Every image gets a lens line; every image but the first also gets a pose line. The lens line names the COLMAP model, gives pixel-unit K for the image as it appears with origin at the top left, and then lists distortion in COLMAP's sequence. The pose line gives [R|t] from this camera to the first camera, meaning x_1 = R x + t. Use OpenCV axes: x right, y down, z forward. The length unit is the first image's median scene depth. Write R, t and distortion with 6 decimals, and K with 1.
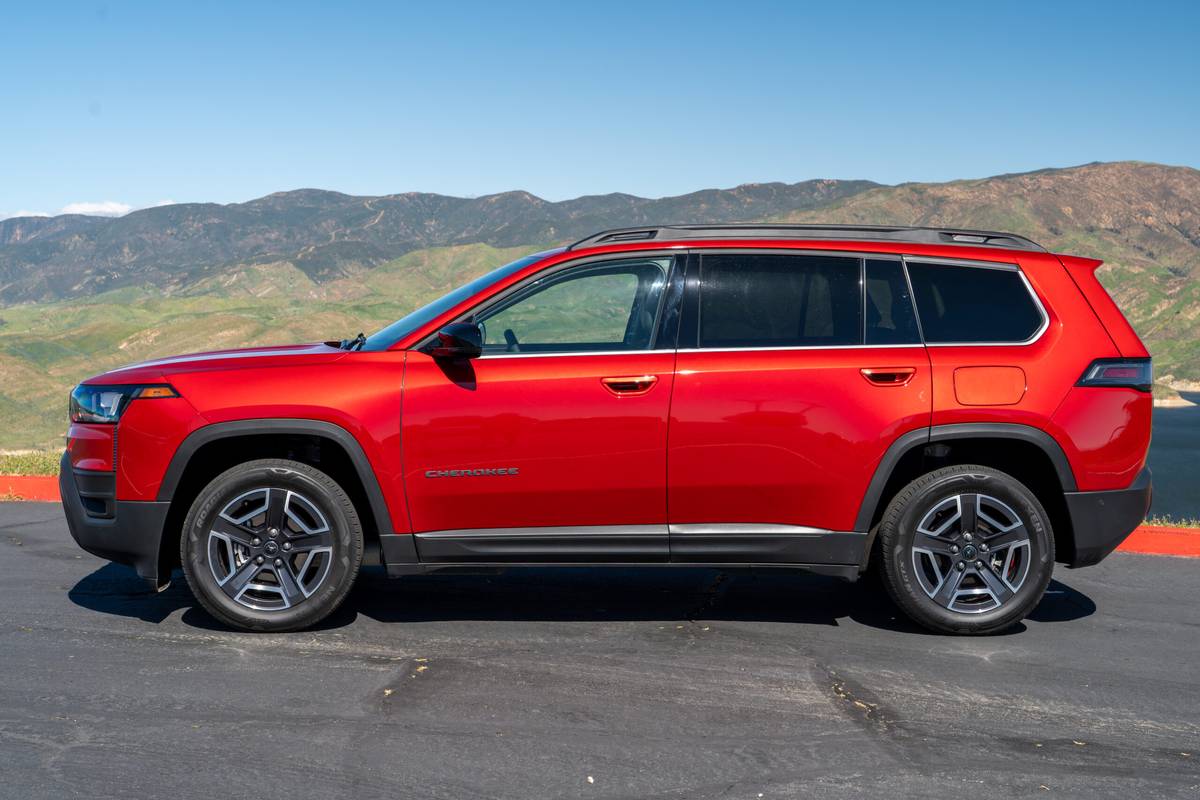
lens RADIAL K [[1731.5, 0, 599.8], [0, 1731.5, 399.3], [0, 0, 1]] dist [0.026321, 0.000000]
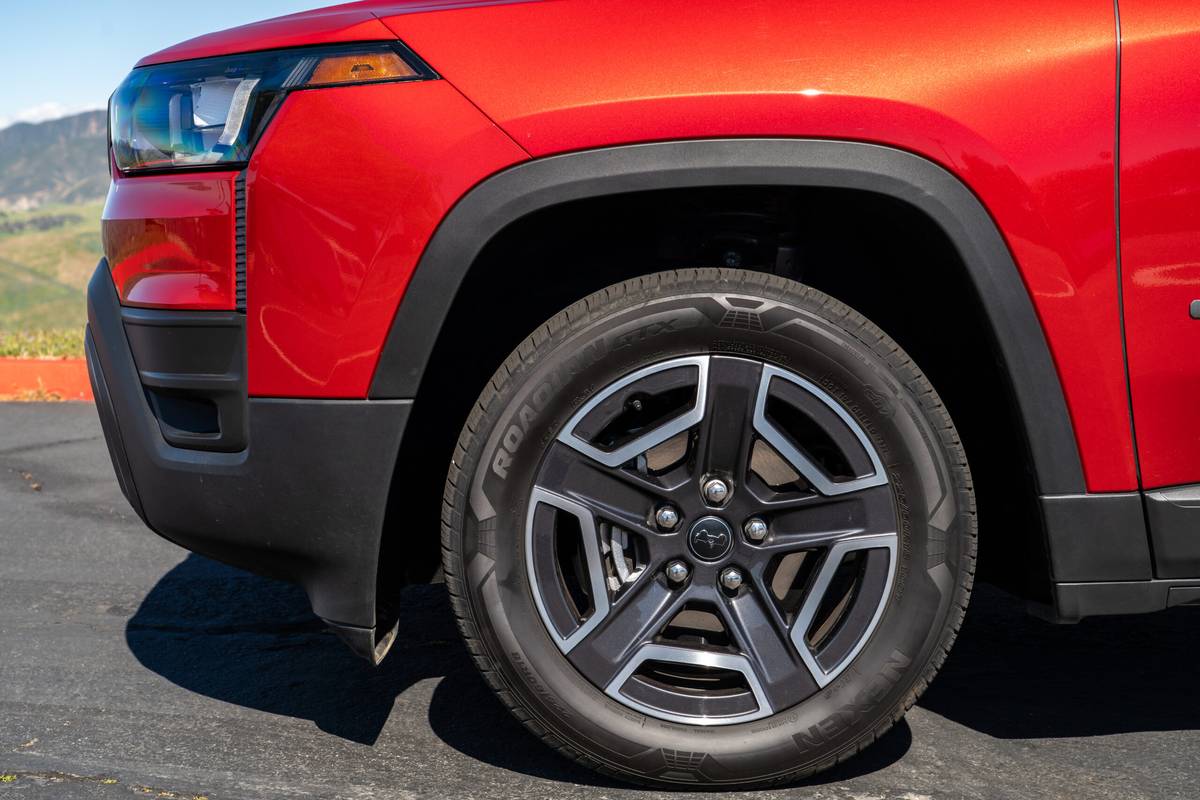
lens RADIAL K [[1825.3, 0, 600.3], [0, 1825.3, 400.9], [0, 0, 1]] dist [0.014249, 0.000000]
pose [[0.998430, -0.008378, -0.055389, -0.191139], [0.011726, 0.998105, 0.060403, 0.038463], [0.054778, -0.060958, 0.996636, 0.651715]]
